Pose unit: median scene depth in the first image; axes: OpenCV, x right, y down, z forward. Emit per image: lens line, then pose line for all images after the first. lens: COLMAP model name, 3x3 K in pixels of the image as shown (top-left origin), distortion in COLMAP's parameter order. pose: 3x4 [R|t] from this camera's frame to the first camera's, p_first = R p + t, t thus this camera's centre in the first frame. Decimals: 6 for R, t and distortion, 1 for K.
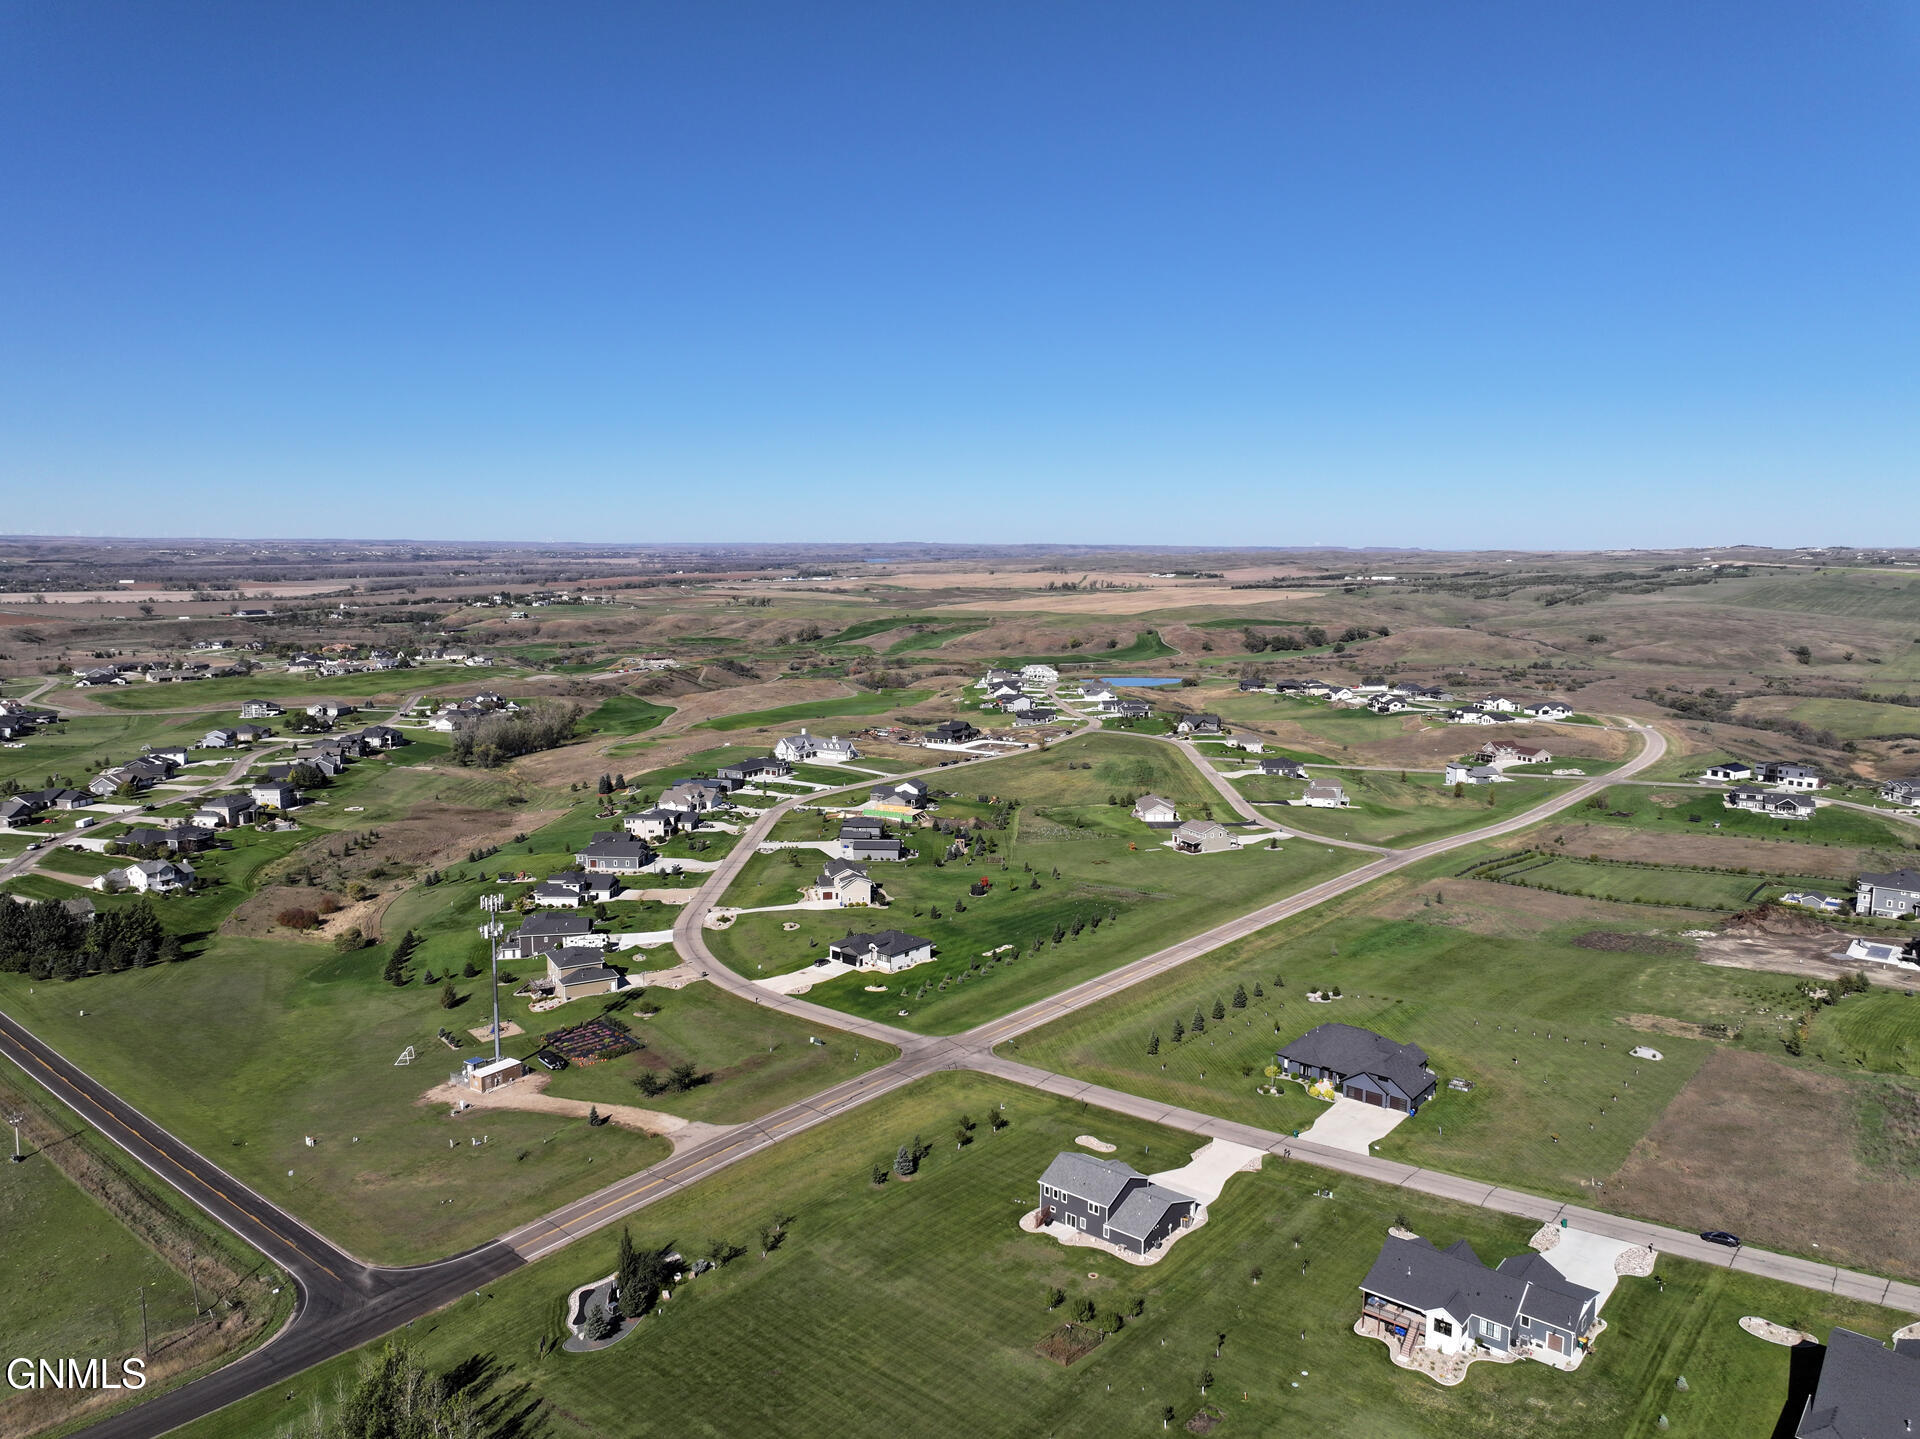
lens RADIAL K [[1353.3, 0, 960.0], [0, 1353.3, 719.5], [0, 0, 1]] dist [0.009721, -0.005361]
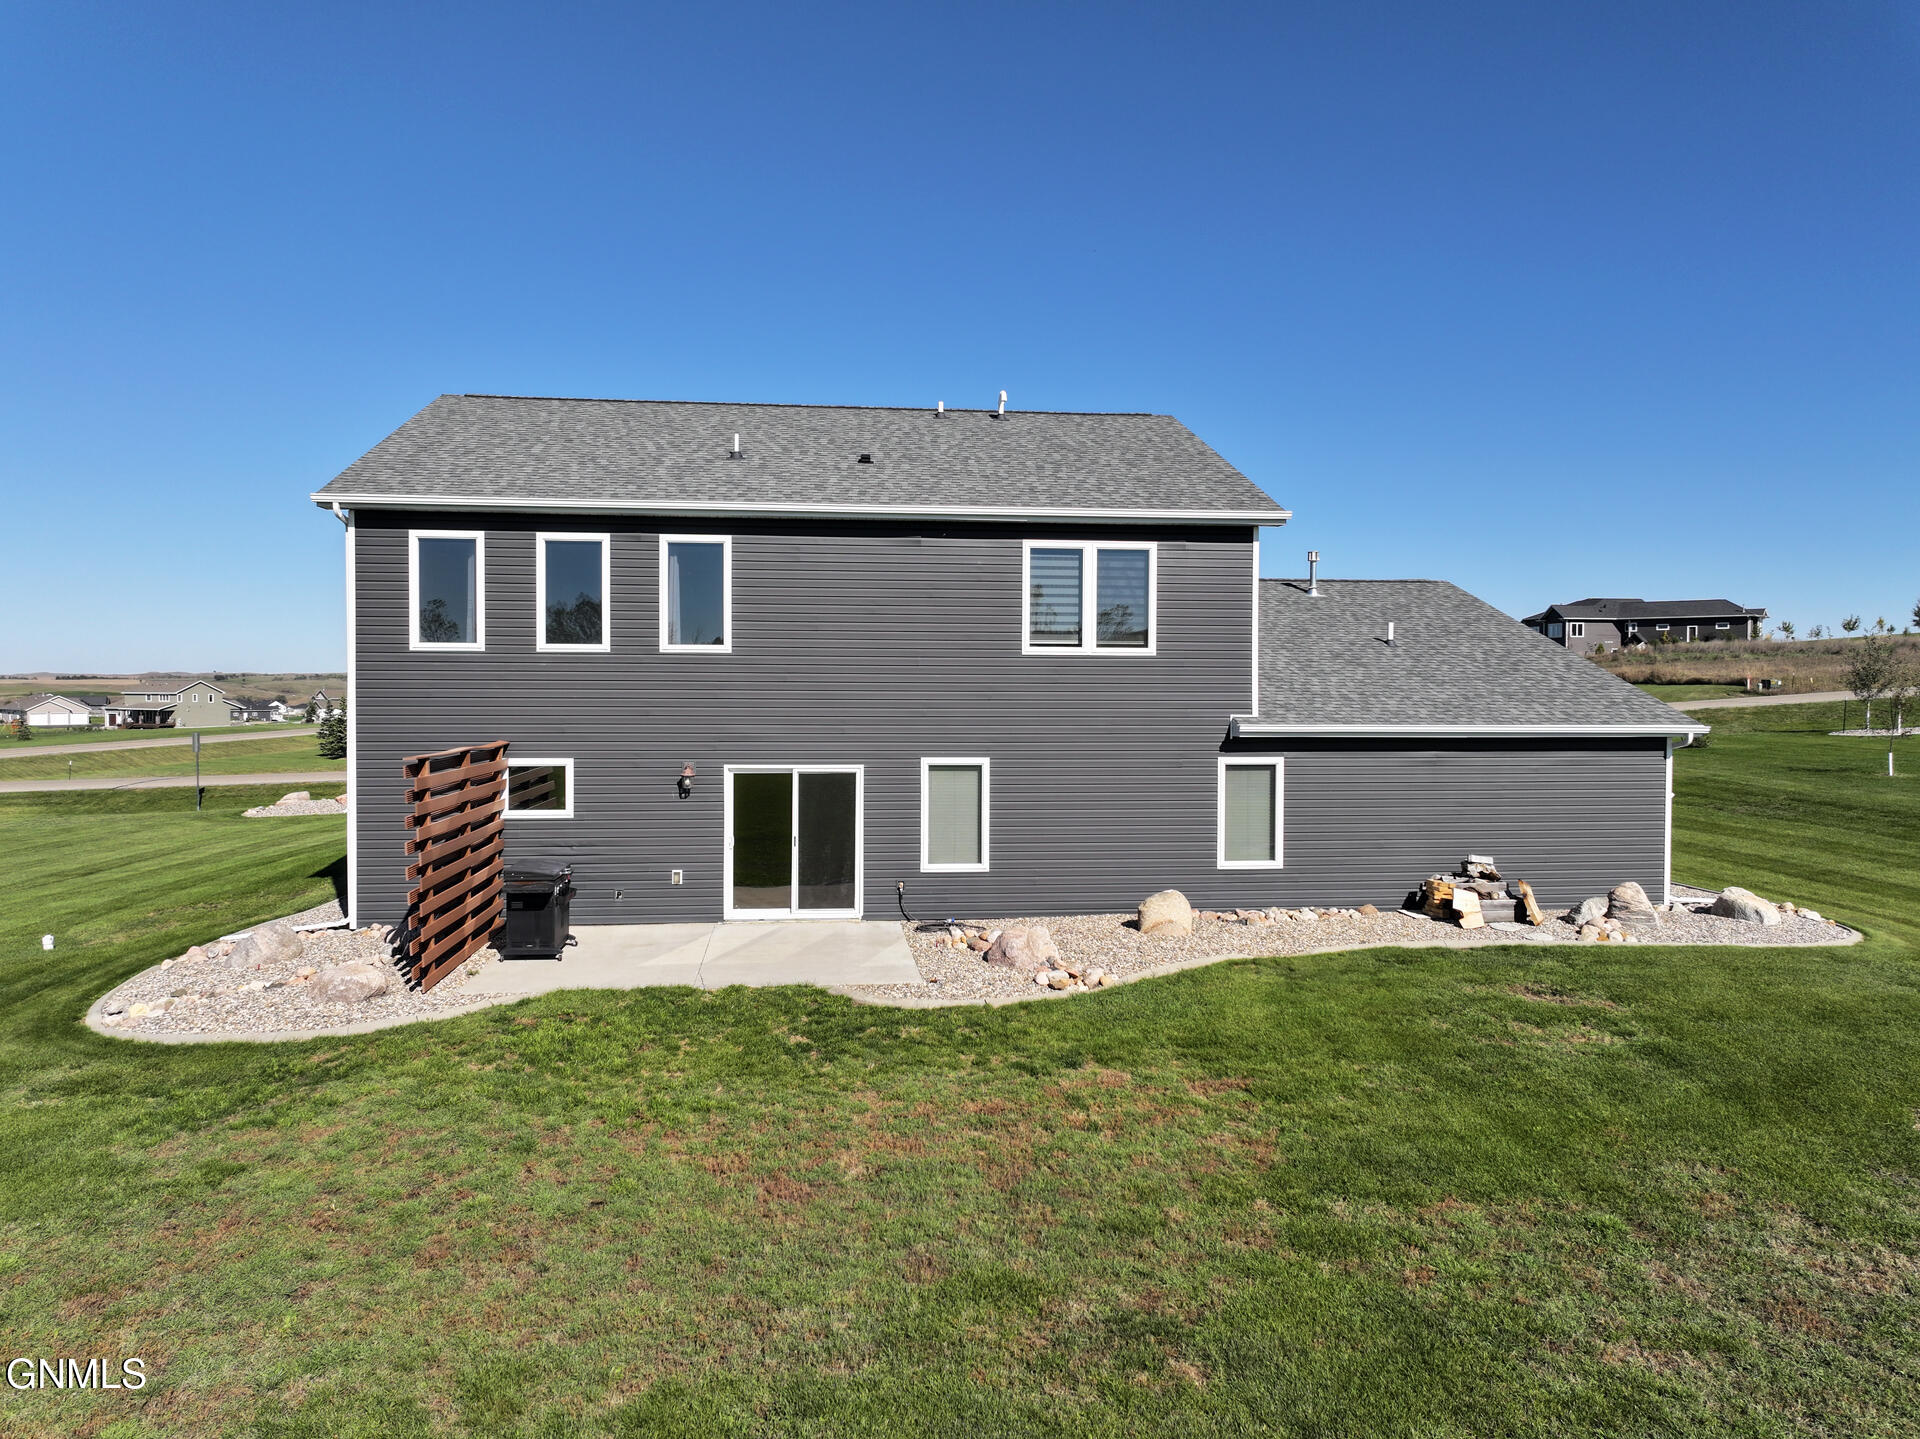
lens RADIAL K [[1352.3, 0, 960.0], [0, 1352.3, 719.5], [0, 0, 1]] dist [0.000950, 0.014814]
pose [[0.699878, -0.023321, 0.713881, 0.017415], [0.095894, 0.993486, -0.061558, 0.243888], [-0.707796, 0.111540, 0.697556, 0.615543]]
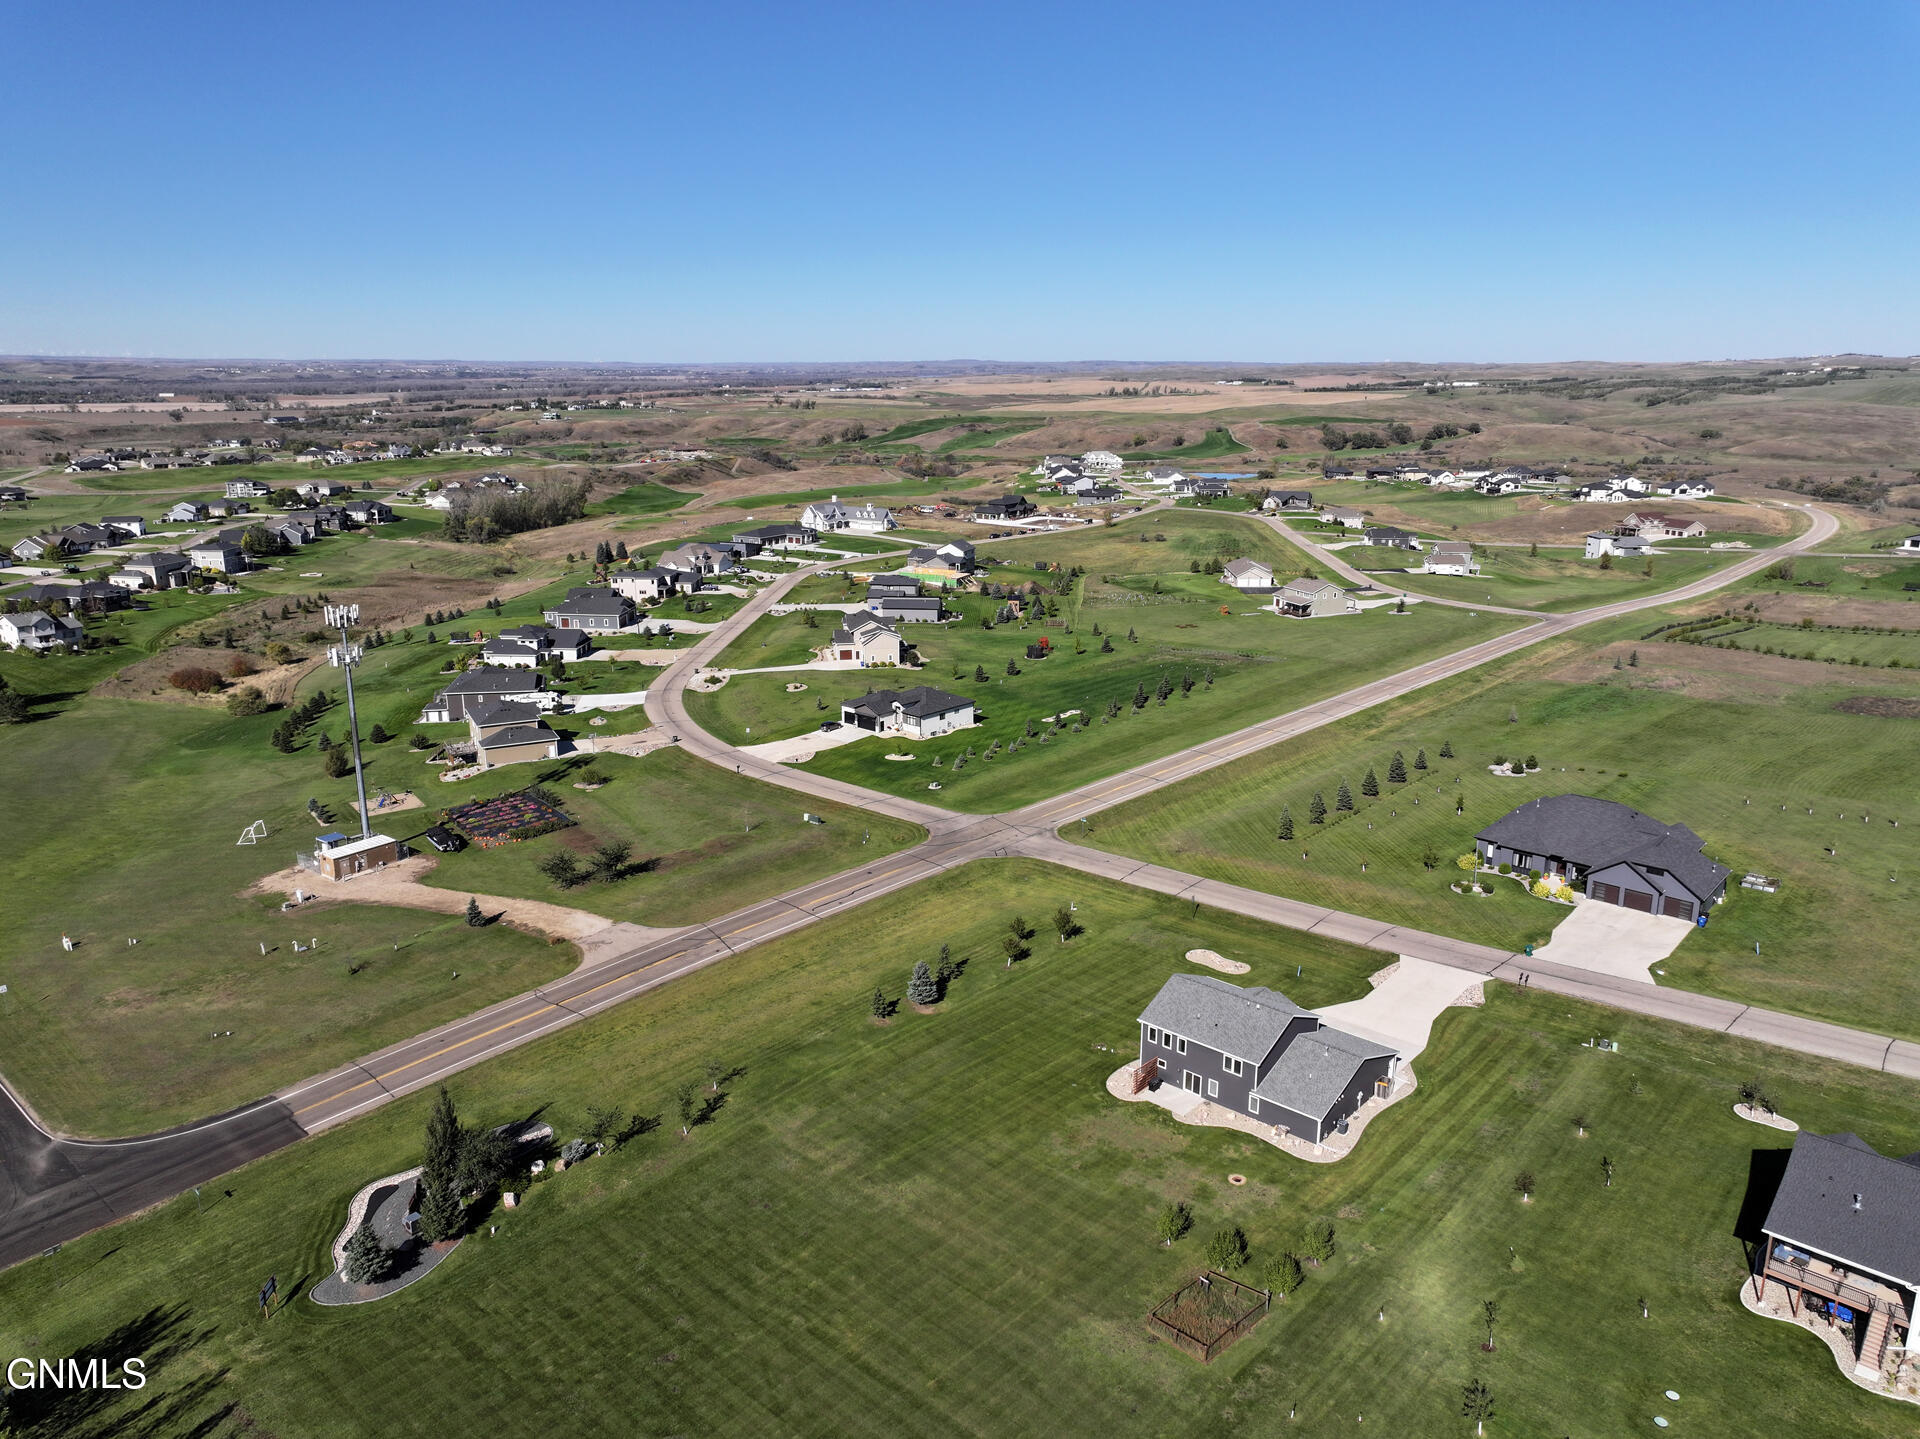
lens RADIAL K [[1352.3, 0, 960.0], [0, 1352.3, 719.5], [0, 0, 1]] dist [0.000950, 0.014814]
pose [[0.999207, 0.005634, -0.039409, 0.000474], [-0.000583, 0.991901, 0.127012, 0.086844], [0.039806, -0.126889, 0.991118, 0.275152]]
